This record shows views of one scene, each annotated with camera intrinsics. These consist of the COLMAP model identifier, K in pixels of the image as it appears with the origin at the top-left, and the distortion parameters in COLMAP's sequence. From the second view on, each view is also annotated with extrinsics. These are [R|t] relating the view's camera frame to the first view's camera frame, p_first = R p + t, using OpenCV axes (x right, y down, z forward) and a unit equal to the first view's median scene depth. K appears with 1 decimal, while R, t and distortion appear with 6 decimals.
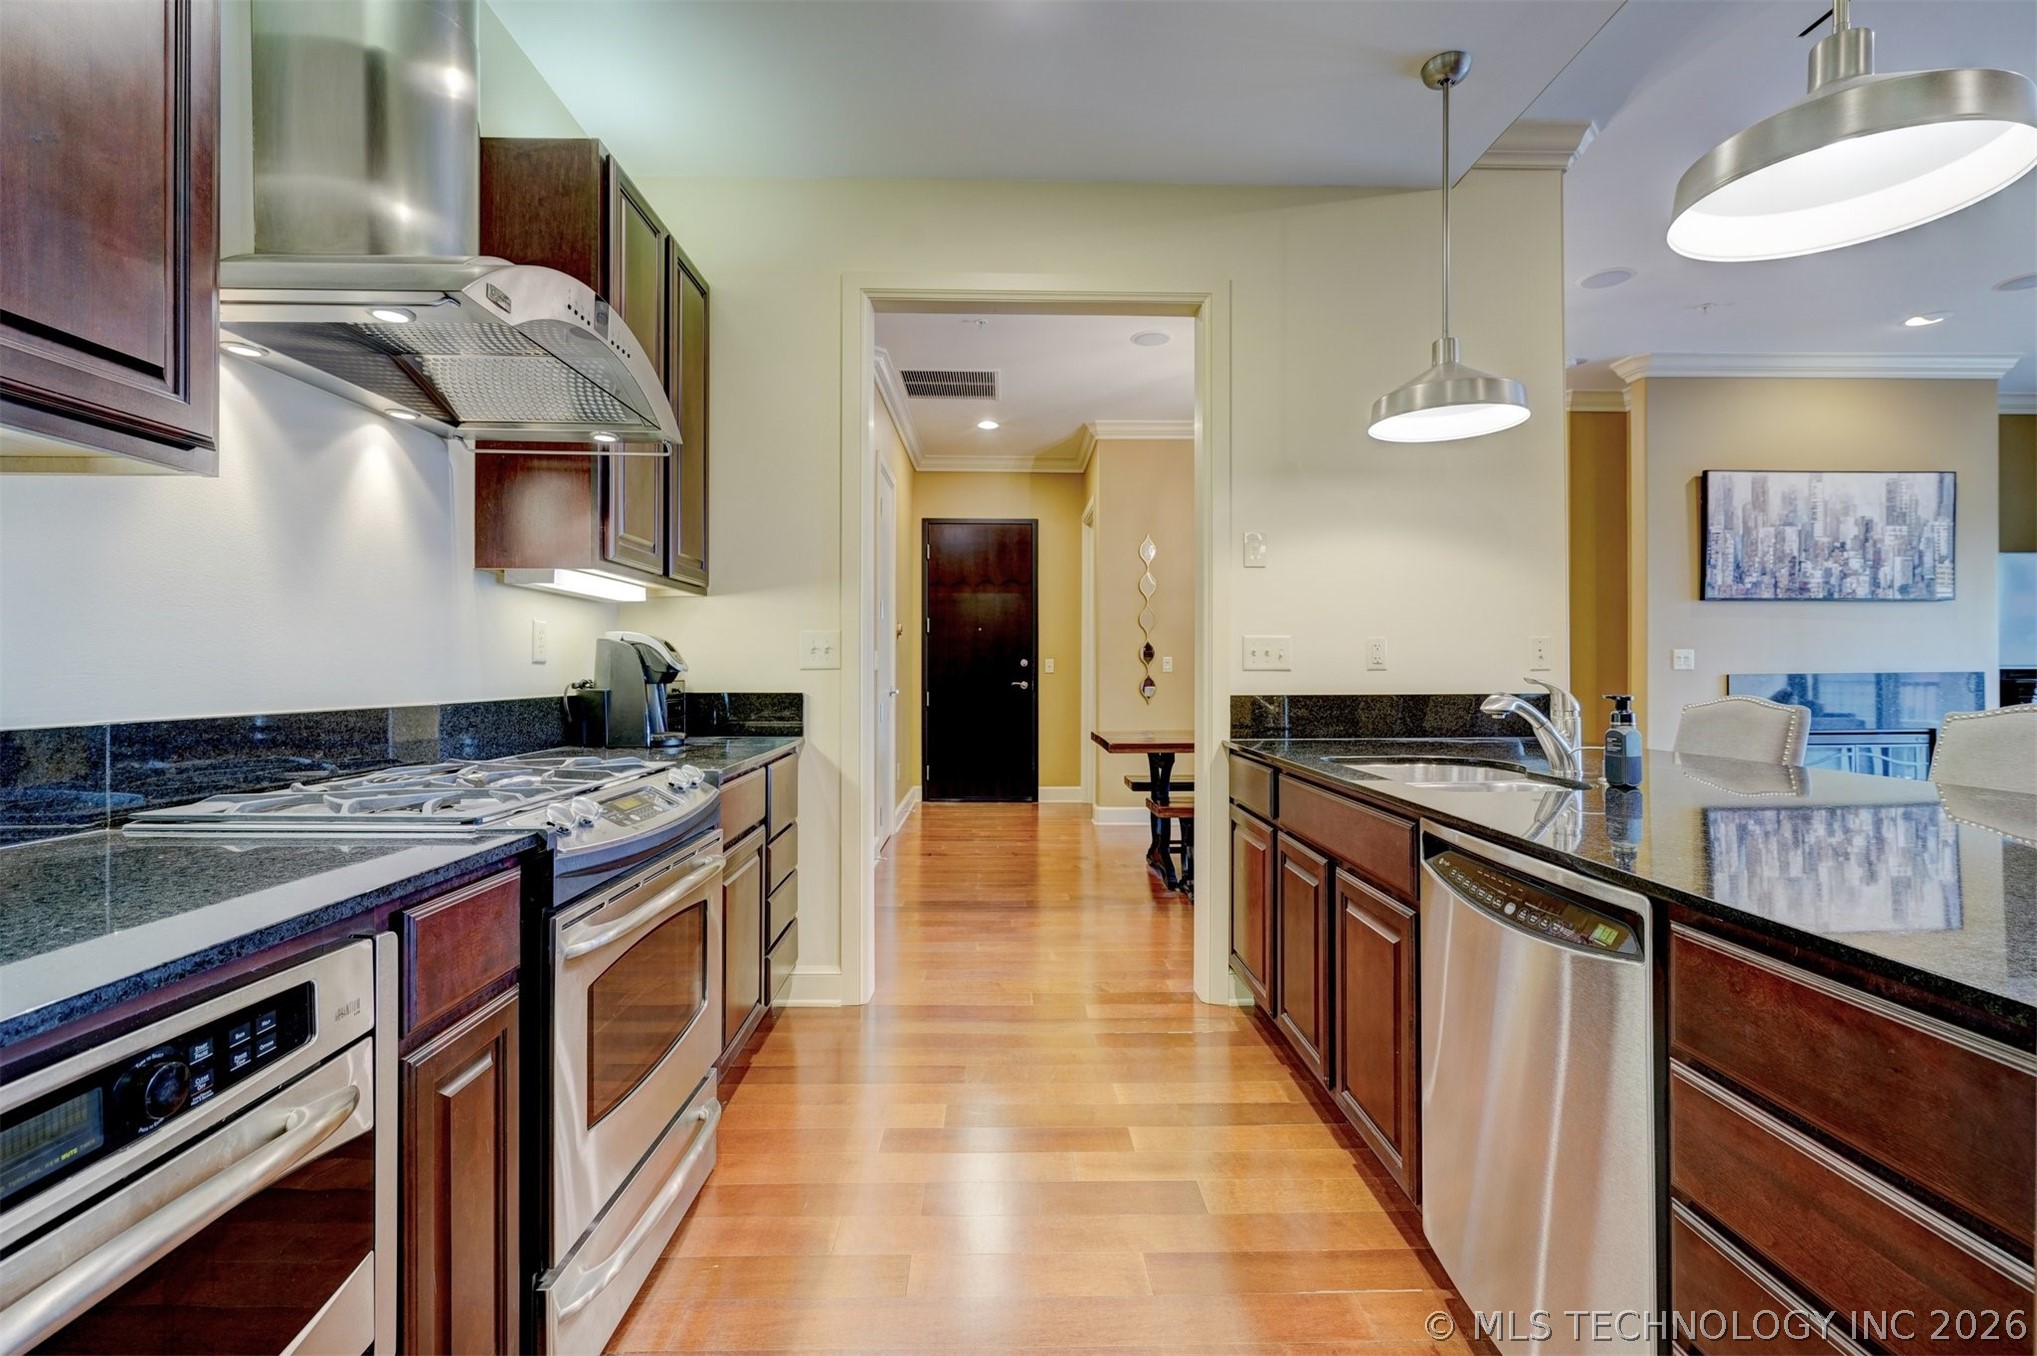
lens RADIAL K [[927.1, 0, 1000.7], [0, 927.1, 674.4], [0, 0, 1]] dist [-0.002879, 0.000937]
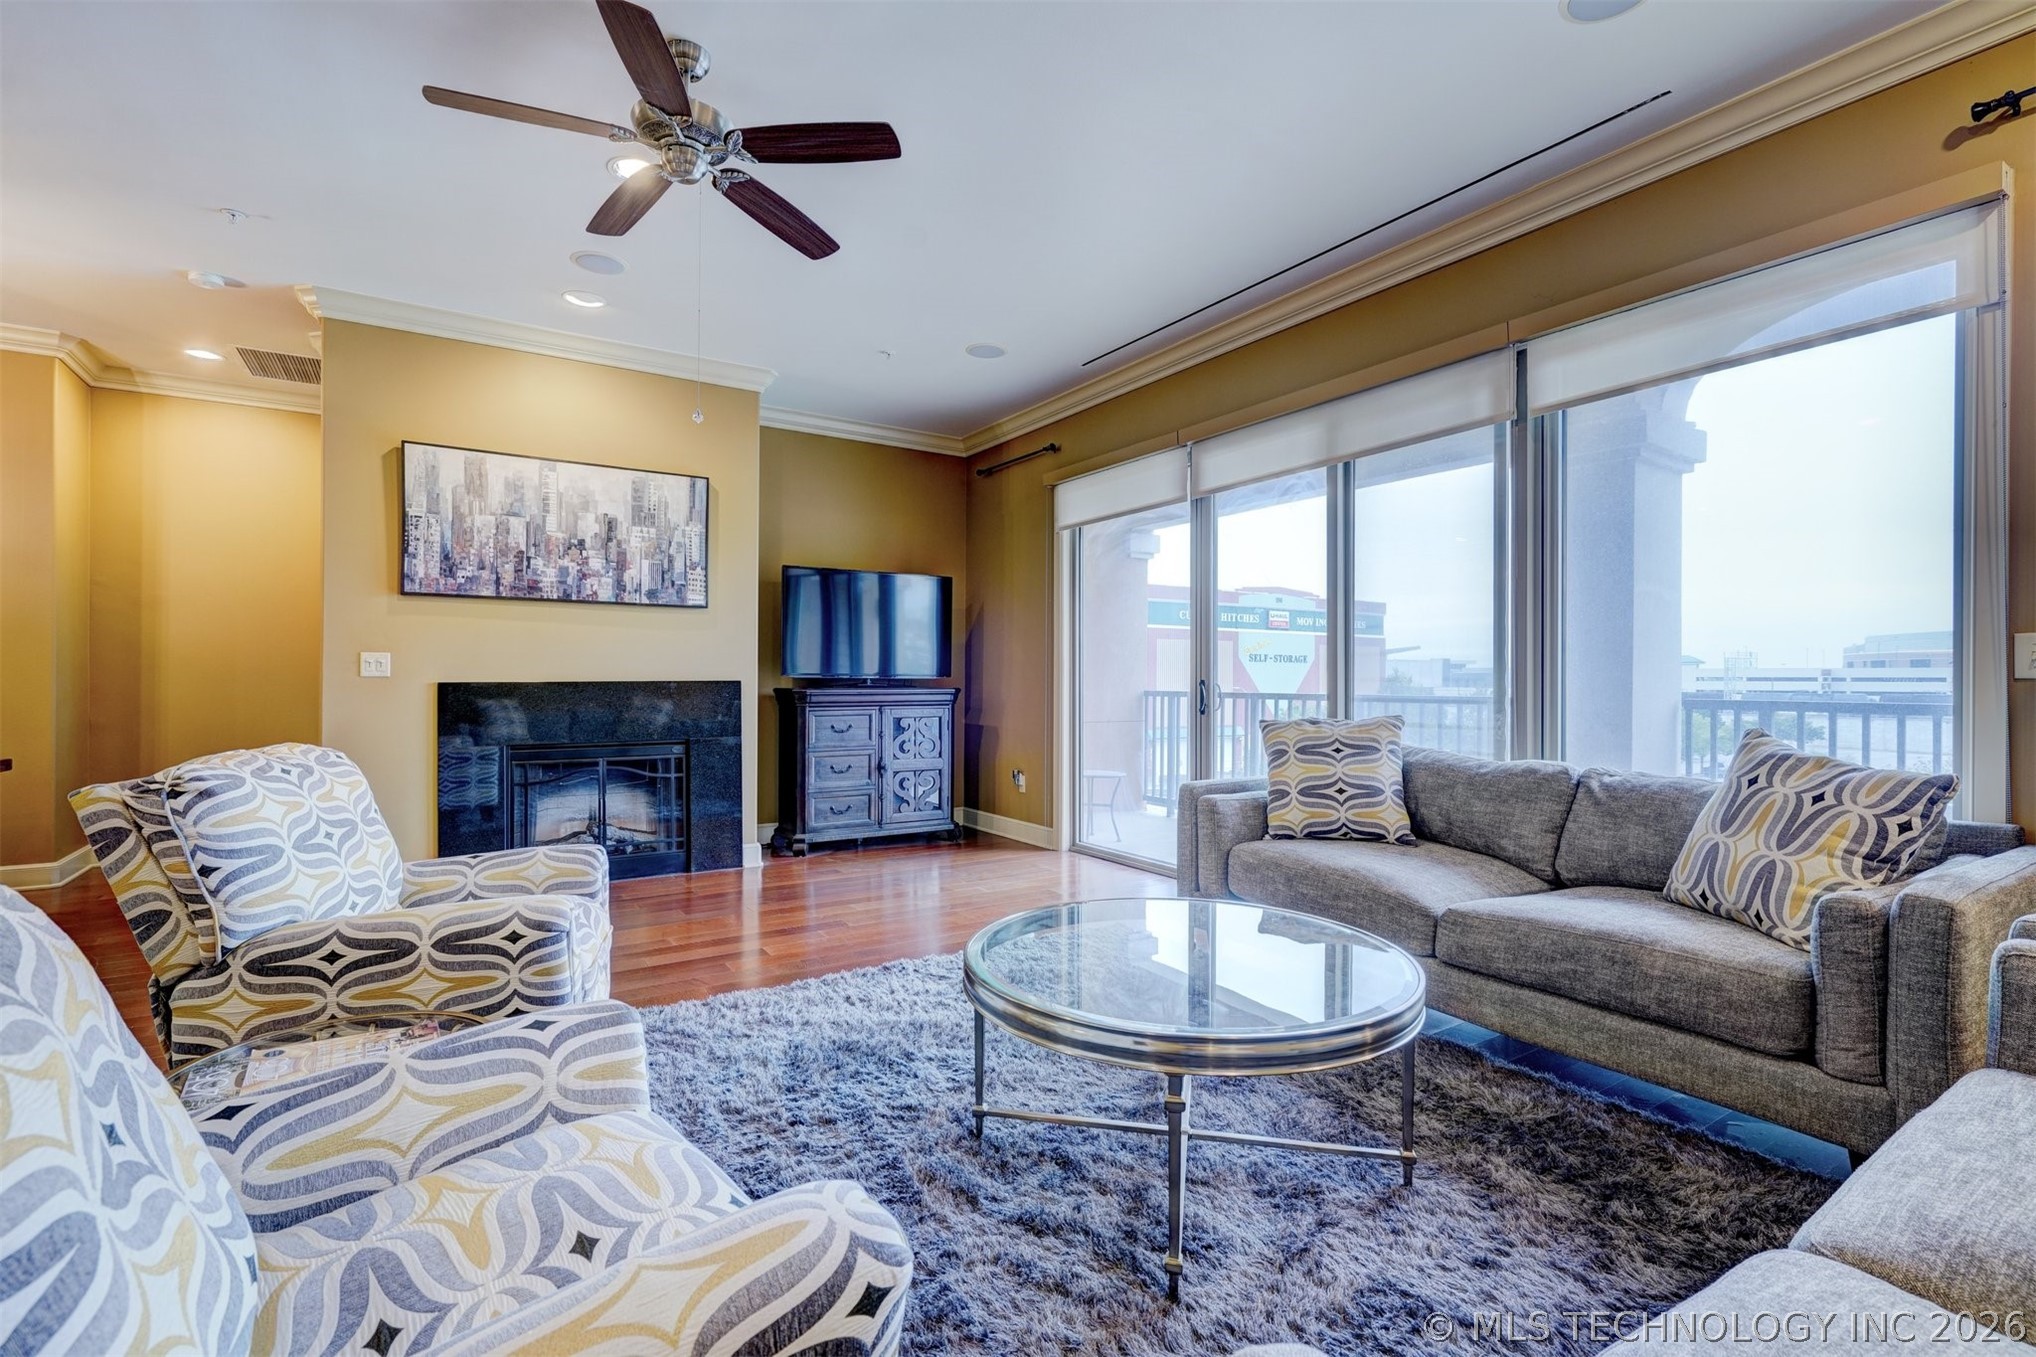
lens RADIAL K [[926.6, 0, 1014.3], [0, 926.6, 680.0], [0, 0, 1]] dist [-0.002879, 0.000937]
pose [[0.841575, 0.001165, 0.540140, 0.774312], [0.003005, 0.999972, -0.006839, 0.005129], [-0.540132, 0.007379, 0.841548, -0.011798]]
